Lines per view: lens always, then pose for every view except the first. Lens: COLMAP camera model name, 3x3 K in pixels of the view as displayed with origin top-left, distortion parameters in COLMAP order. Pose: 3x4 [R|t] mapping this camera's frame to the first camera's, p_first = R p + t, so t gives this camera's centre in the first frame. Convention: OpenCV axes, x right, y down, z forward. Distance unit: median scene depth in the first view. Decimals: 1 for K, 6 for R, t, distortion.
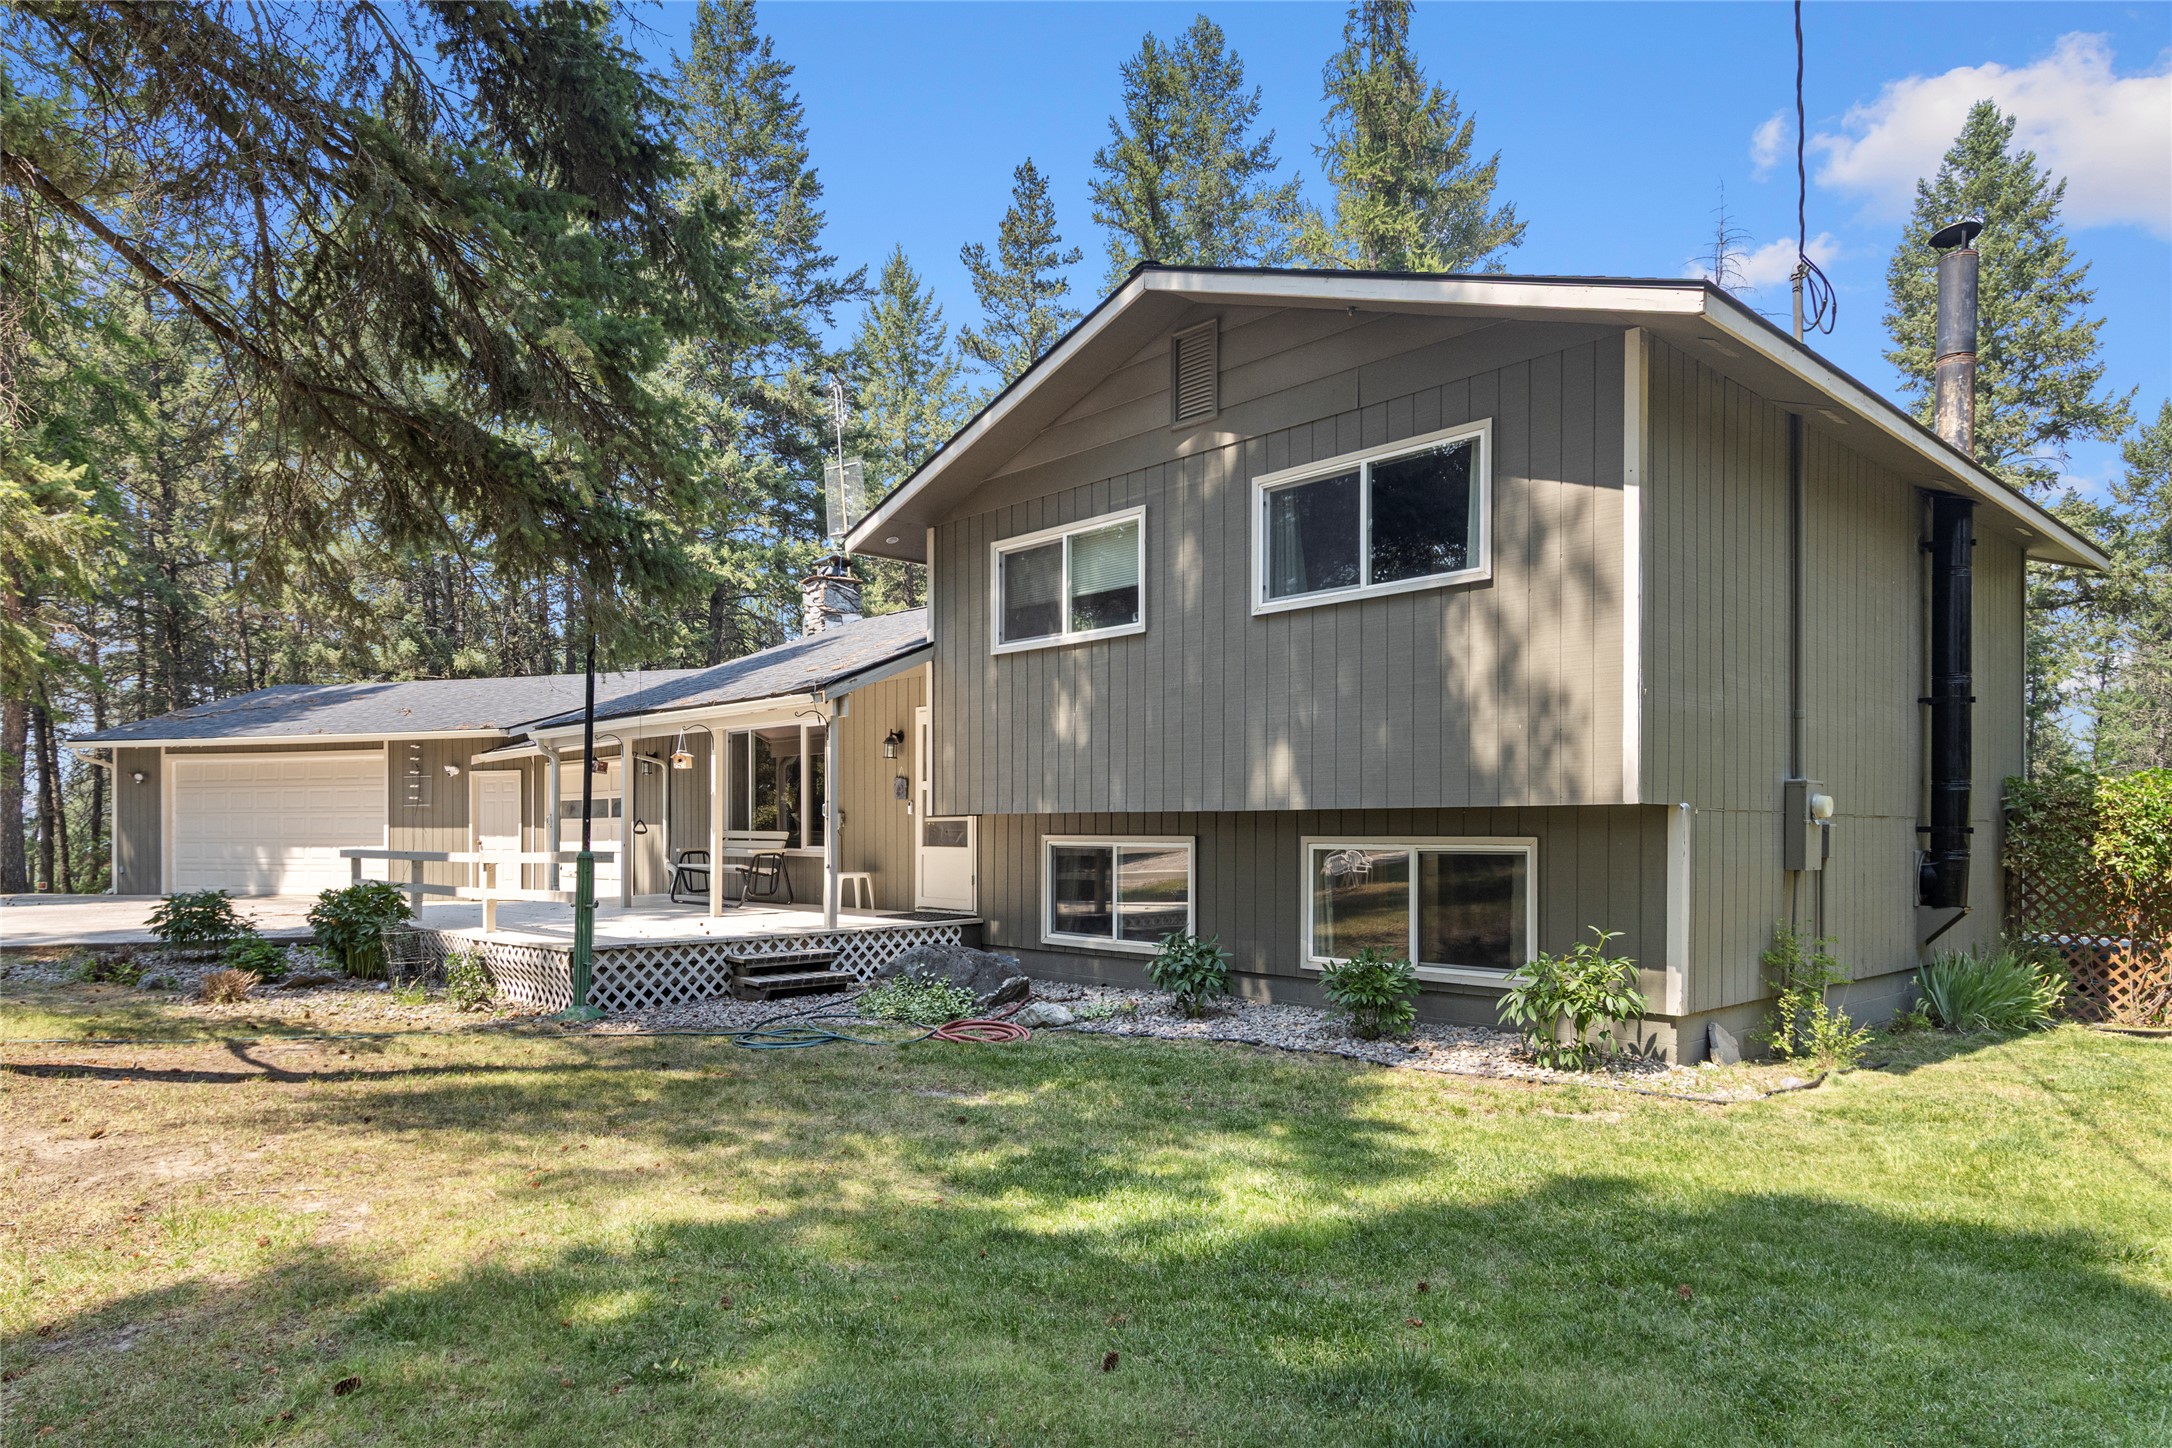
lens RADIAL K [[1332.2, 0, 1083.4], [0, 1332.2, 835.8], [0, 0, 1]] dist [0.000777, 0.000409]
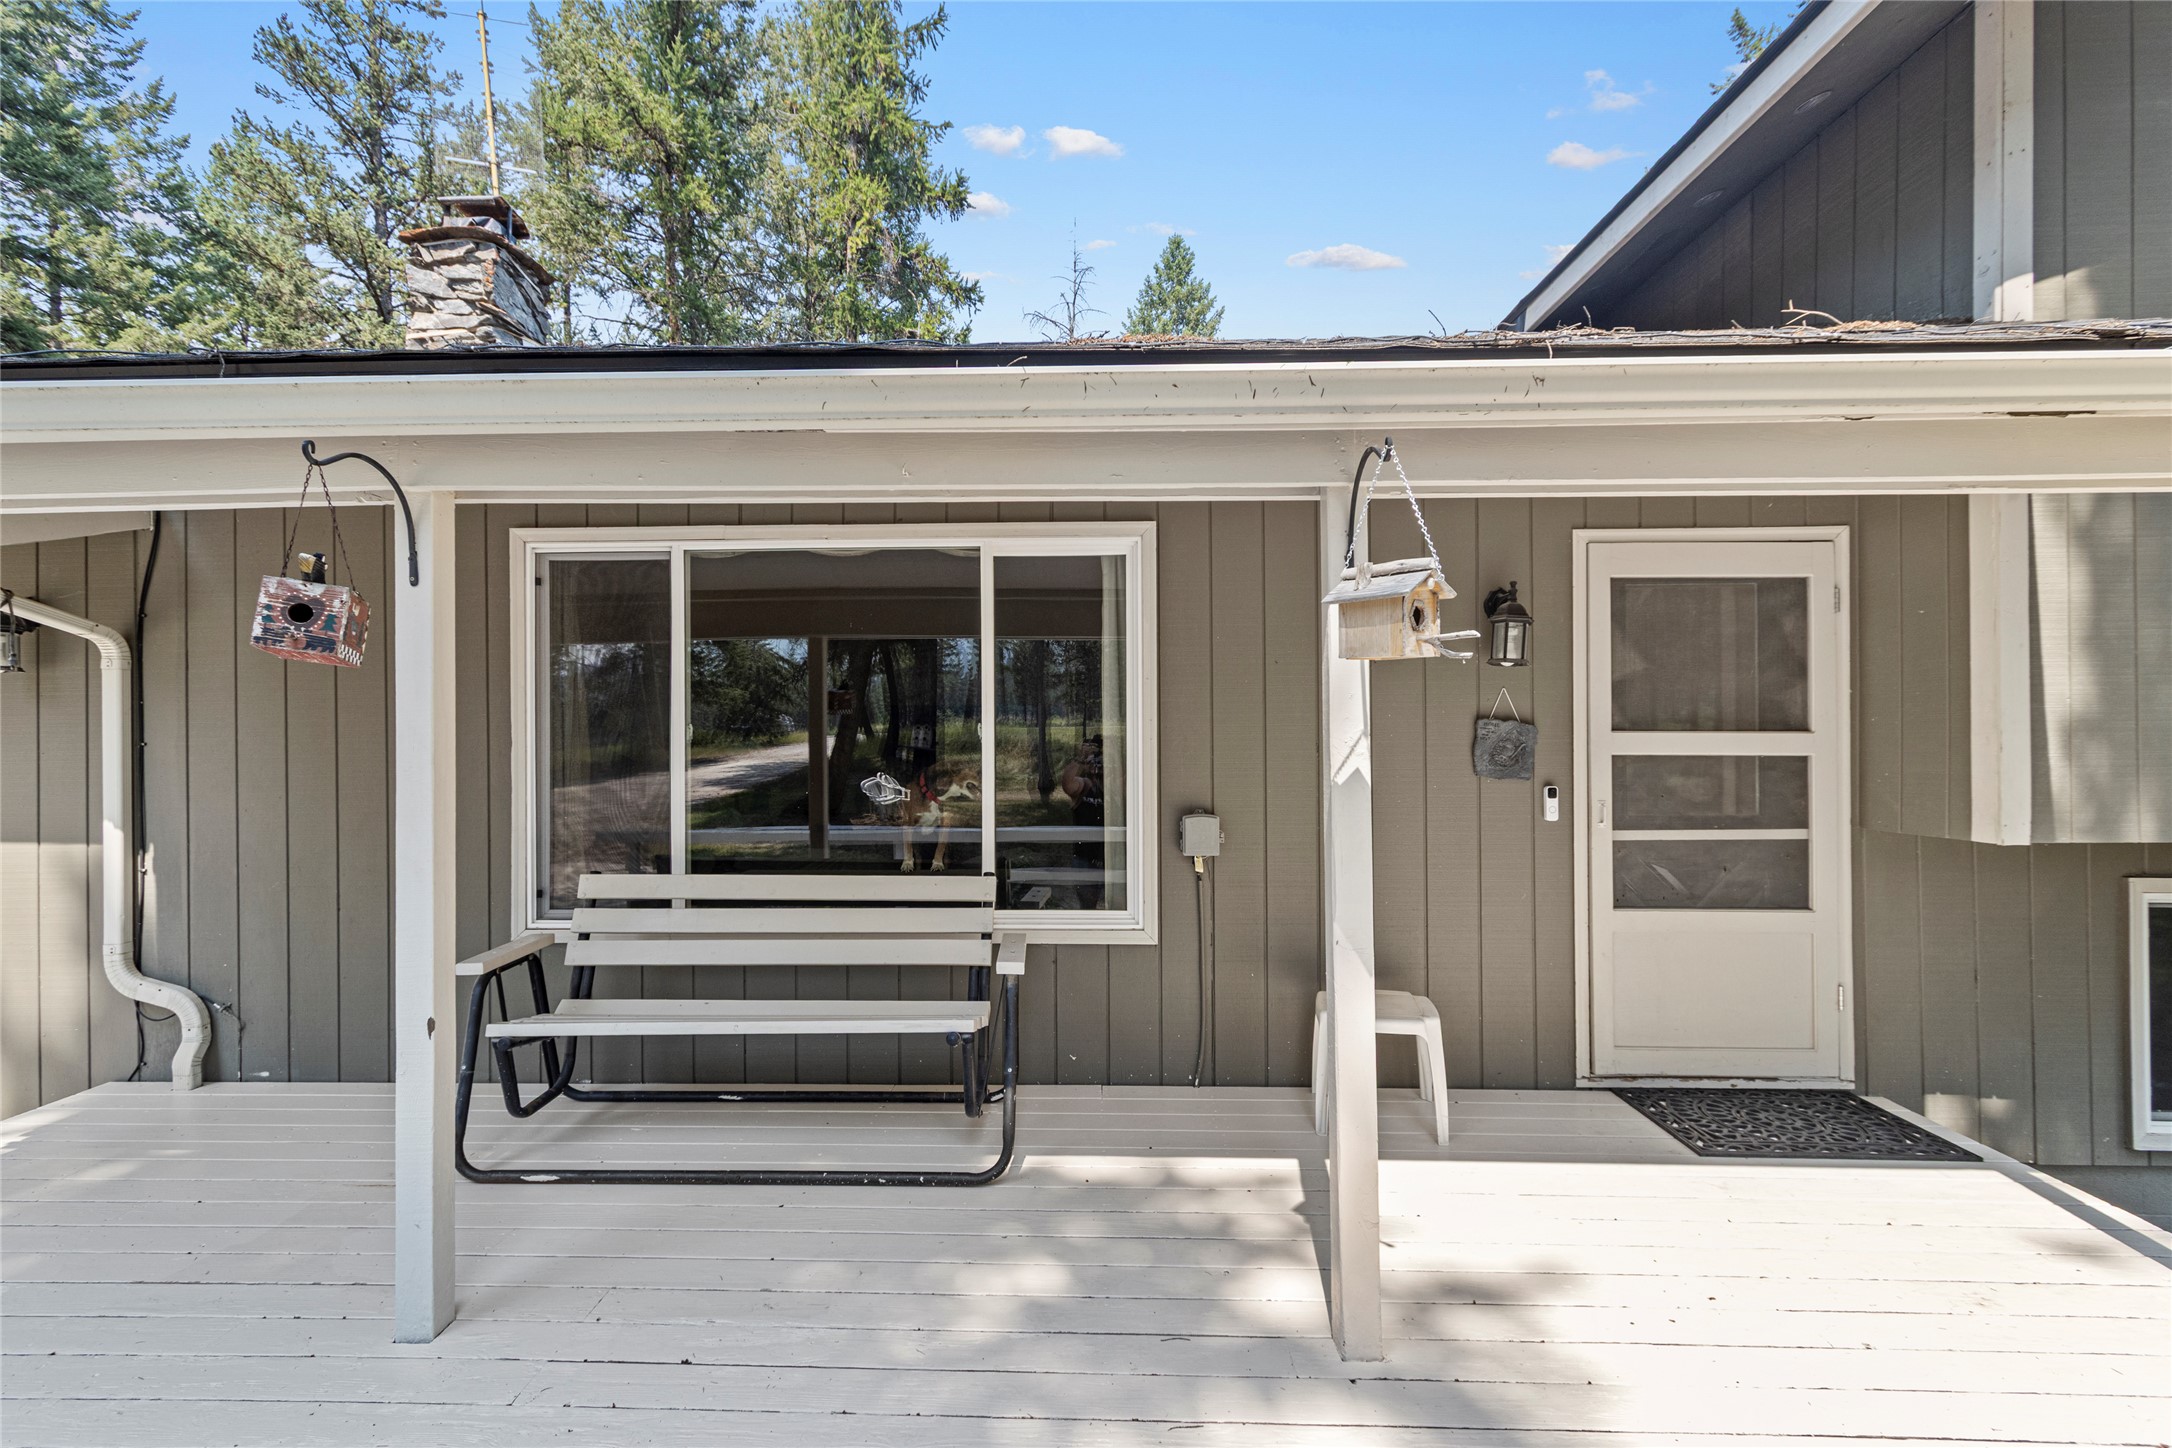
lens RADIAL K [[1022.6, 0, 1083.7], [0, 1022.6, 750.8], [0, 0, 1]] dist [0.000963, -0.000015]
pose [[0.705261, -0.004645, 0.708933, -0.412982], [0.007957, 0.999967, -0.001364, -0.036062], [-0.708903, 0.006603, 0.705275, 0.886243]]
